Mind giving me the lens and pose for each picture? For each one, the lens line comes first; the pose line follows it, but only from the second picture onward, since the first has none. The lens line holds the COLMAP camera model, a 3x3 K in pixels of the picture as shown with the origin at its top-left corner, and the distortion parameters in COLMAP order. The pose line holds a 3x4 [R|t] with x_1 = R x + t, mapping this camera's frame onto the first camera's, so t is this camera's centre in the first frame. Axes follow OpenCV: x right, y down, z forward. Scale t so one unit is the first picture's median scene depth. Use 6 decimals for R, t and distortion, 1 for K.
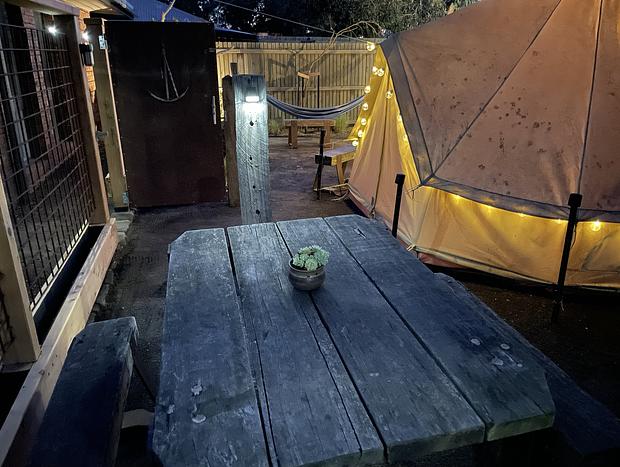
lens RADIAL K [[470.1, 0, 307.0], [0, 470.1, 233.6], [0, 0, 1]] dist [0.034352, -0.042992]
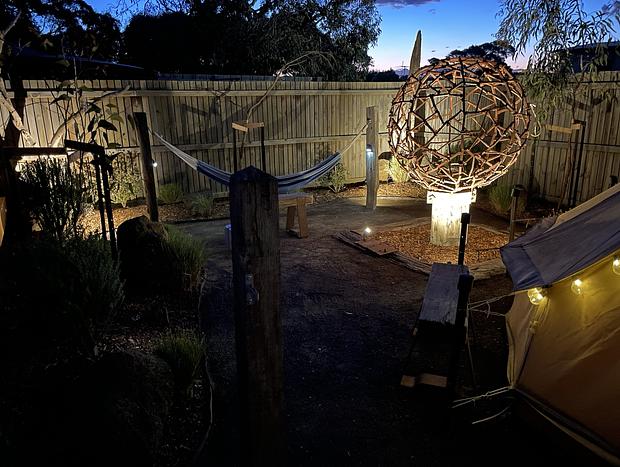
lens RADIAL K [[470.1, 0, 310.9], [0, 470.1, 234.6], [0, 0, 1]] dist [0.034352, -0.042992]
pose [[0.958227, -0.091255, 0.271058, -0.102025], [0.111187, 0.992042, -0.059079, -0.124468], [-0.263510, 0.086749, 0.960748, 0.318529]]
